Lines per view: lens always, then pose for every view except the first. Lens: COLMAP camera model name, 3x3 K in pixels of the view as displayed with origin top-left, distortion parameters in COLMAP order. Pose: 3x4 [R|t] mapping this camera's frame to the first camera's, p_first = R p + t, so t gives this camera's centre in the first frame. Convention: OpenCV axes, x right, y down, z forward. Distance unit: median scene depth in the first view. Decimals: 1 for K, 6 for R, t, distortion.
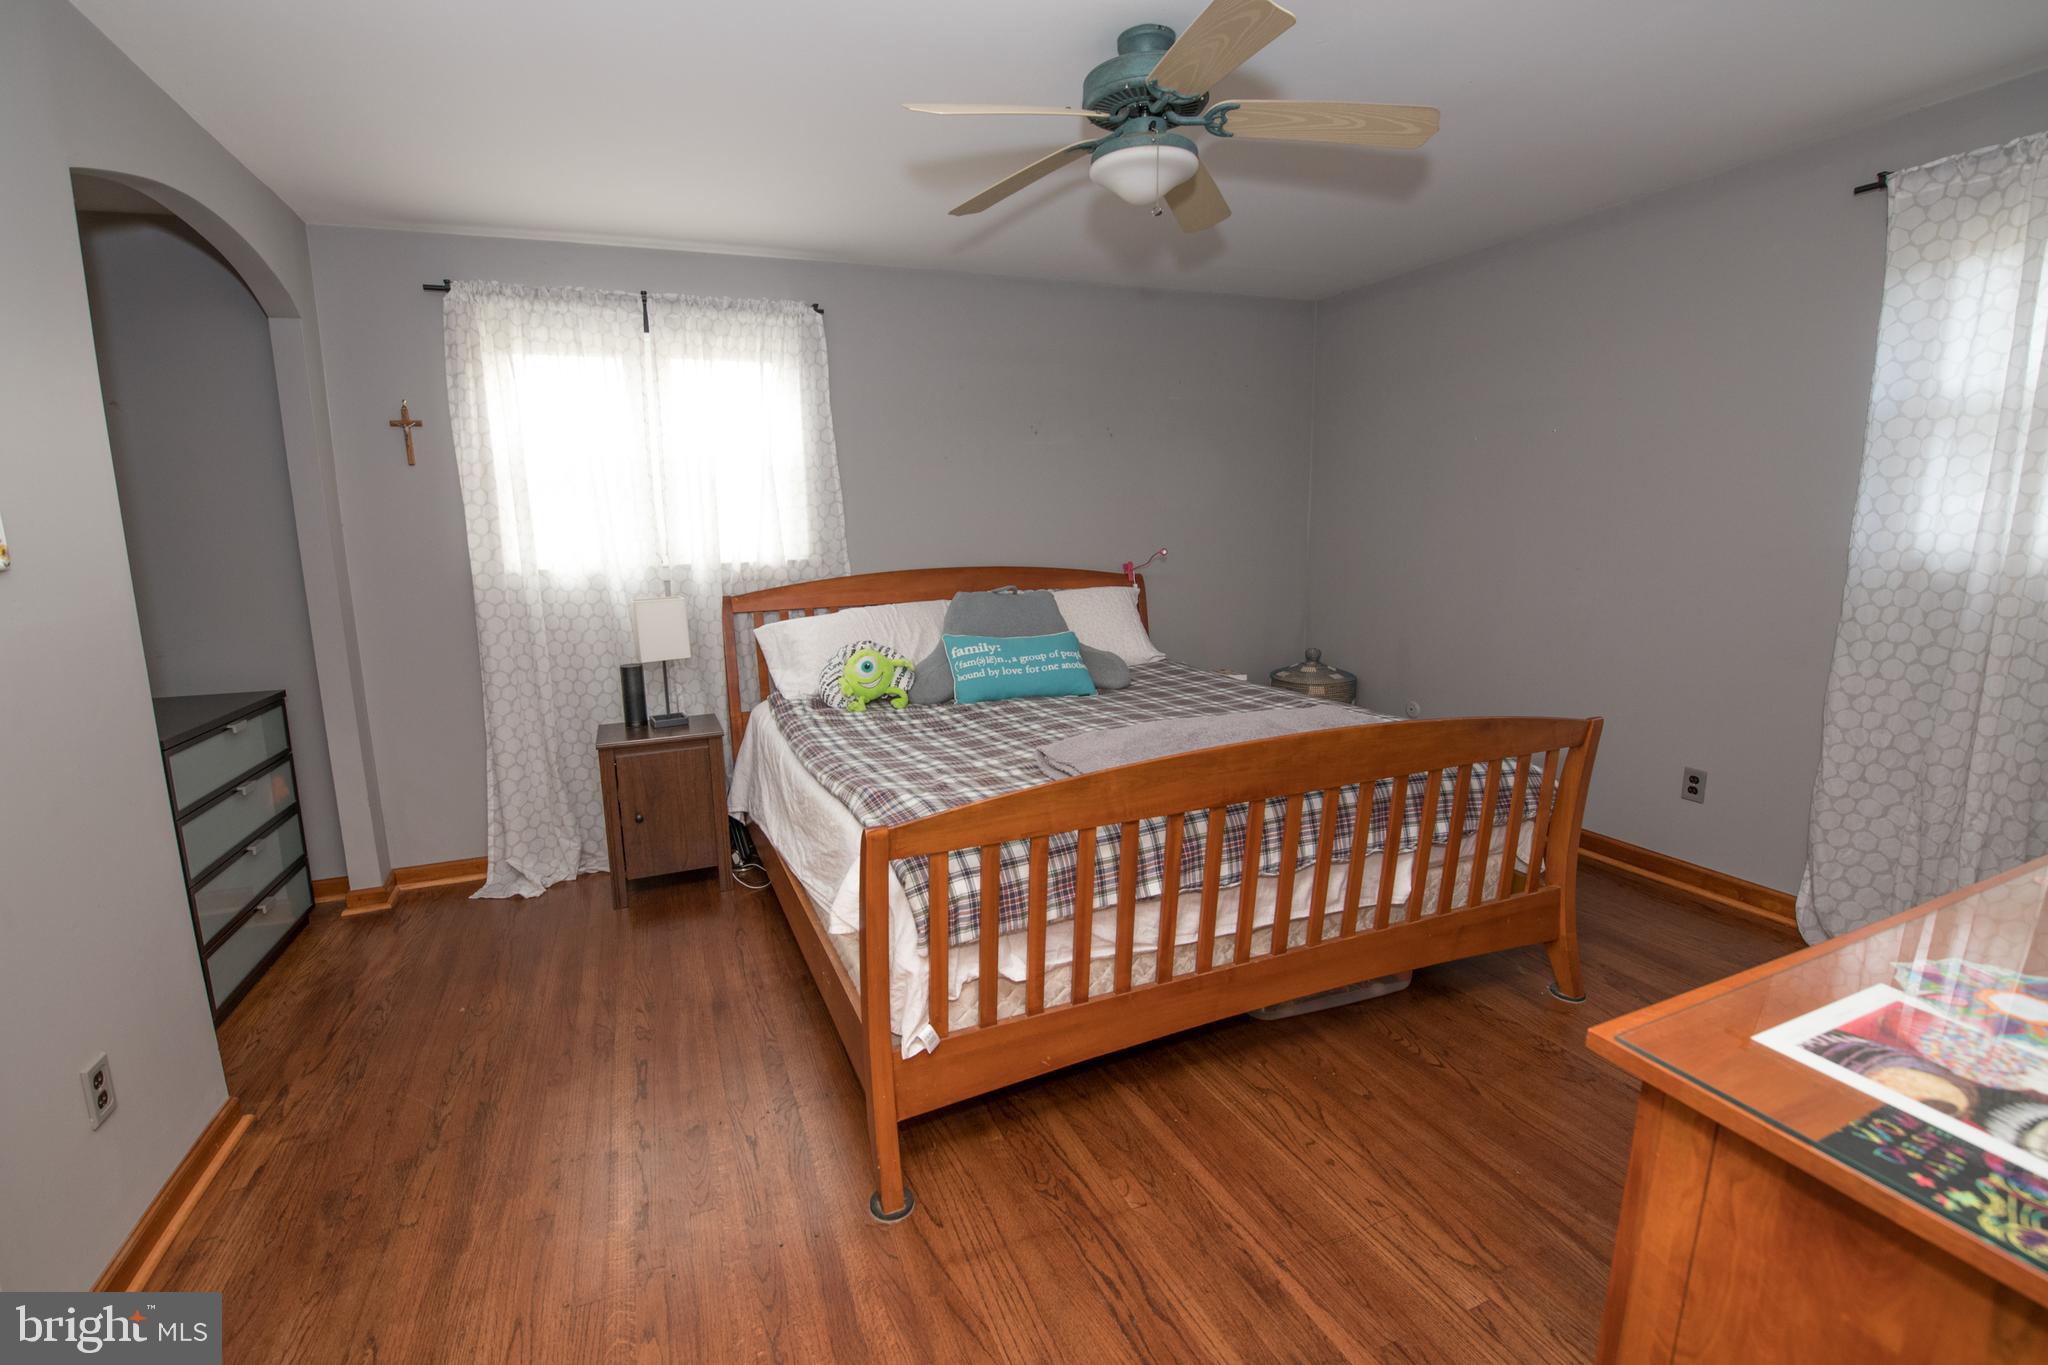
lens RADIAL K [[872.8, 0, 1020.4], [0, 872.8, 674.4], [0, 0, 1]] dist [0.000188, 0.000027]
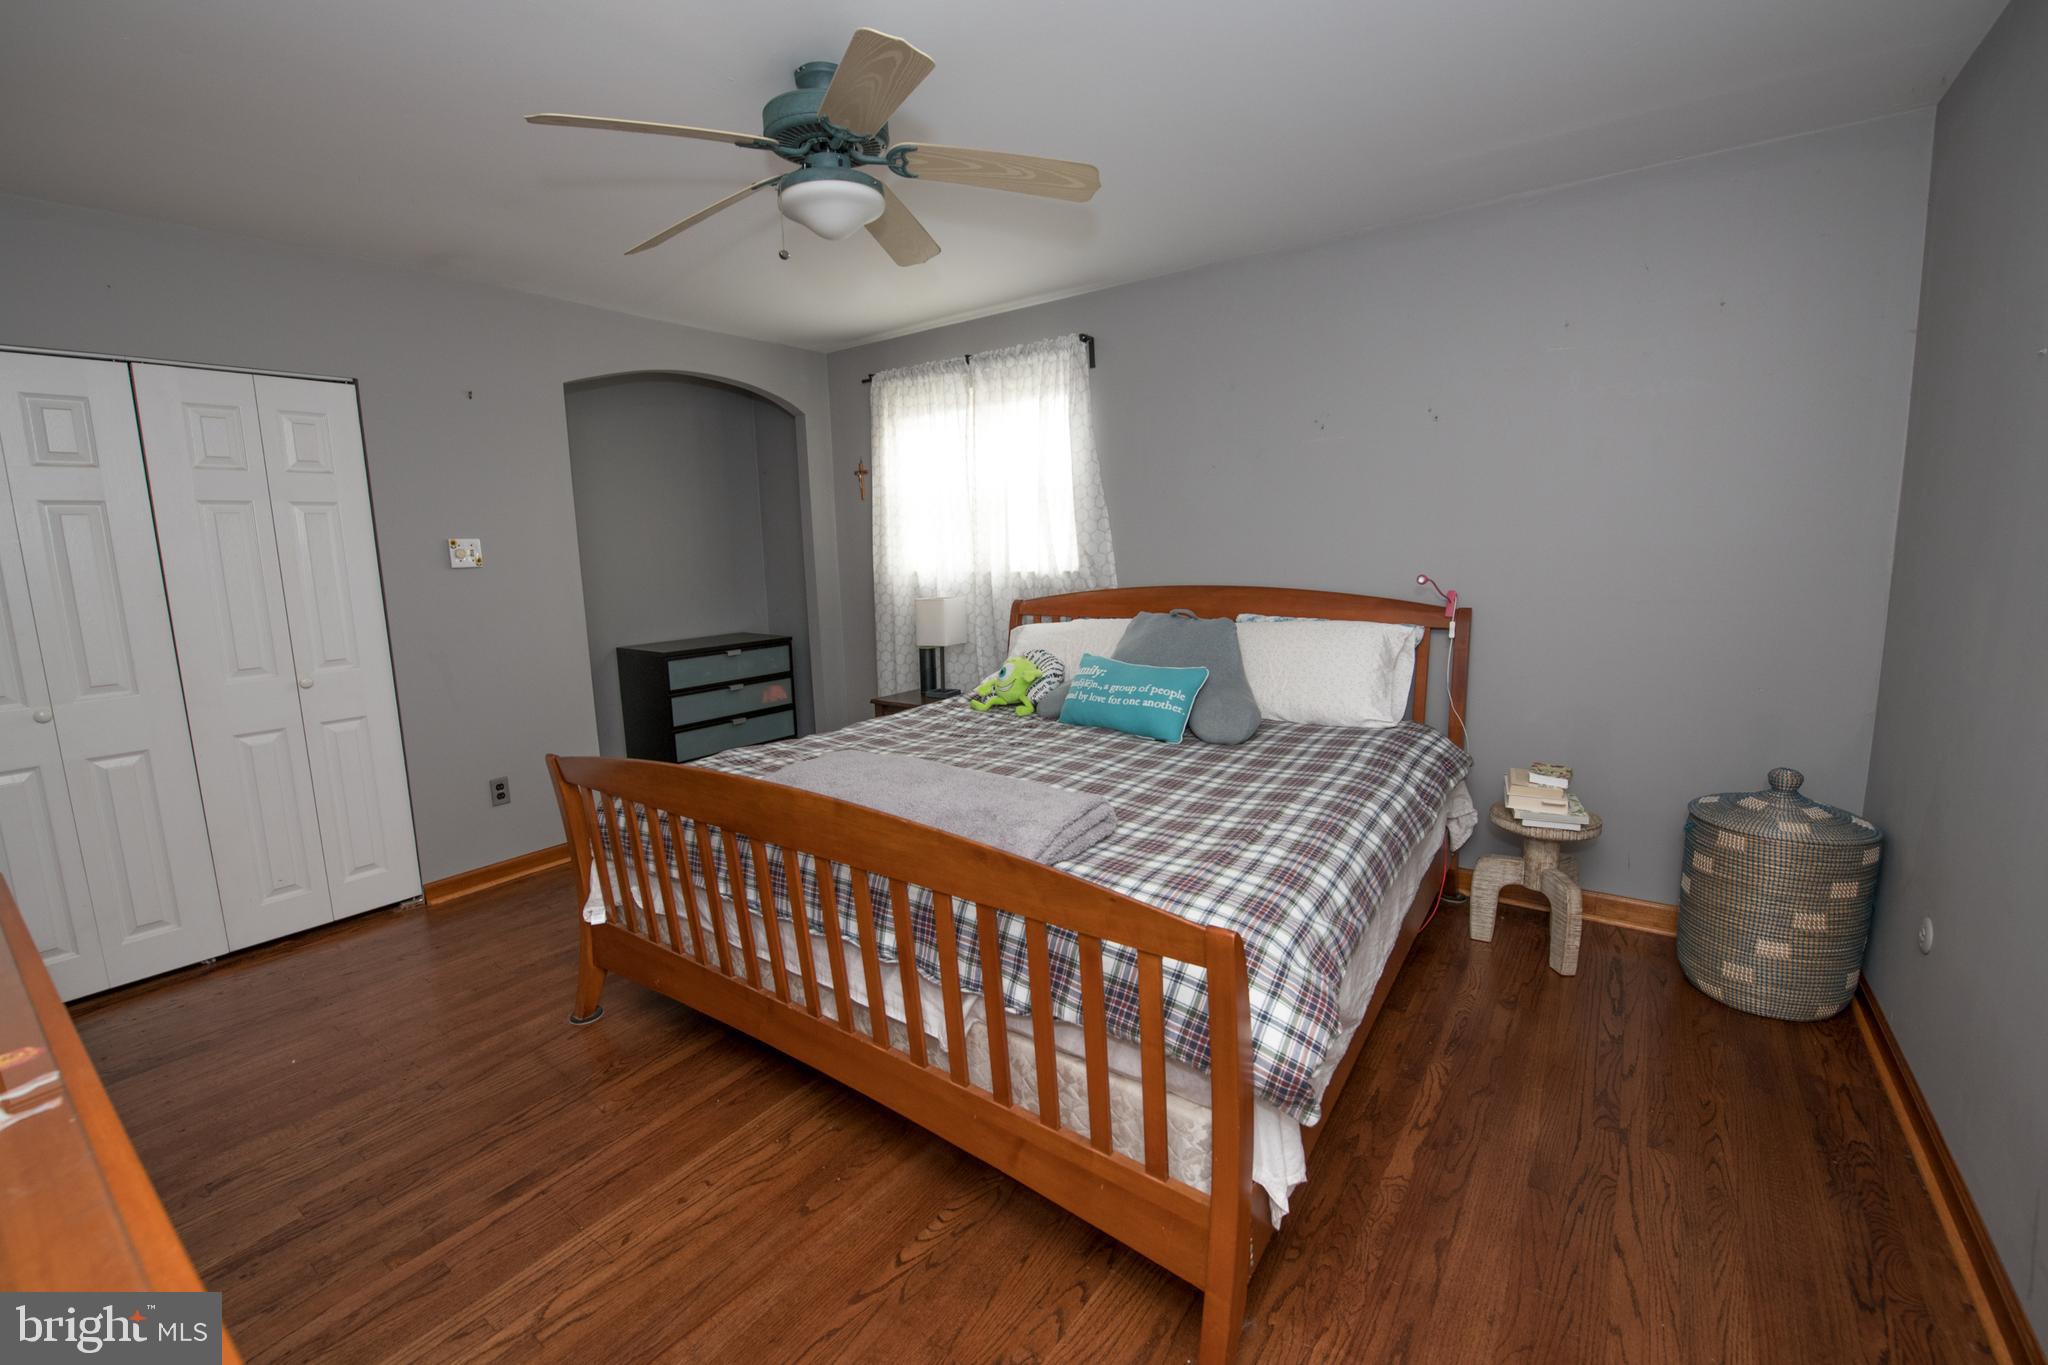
lens RADIAL K [[872.8, 0, 1019.2], [0, 872.8, 682.7], [0, 0, 1]] dist [0.000188, 0.000027]
pose [[0.505629, 0.147050, -0.850127, 0.740693], [-0.133318, 0.986849, 0.091405, -0.095051], [0.852388, 0.067120, 0.518584, 0.435562]]
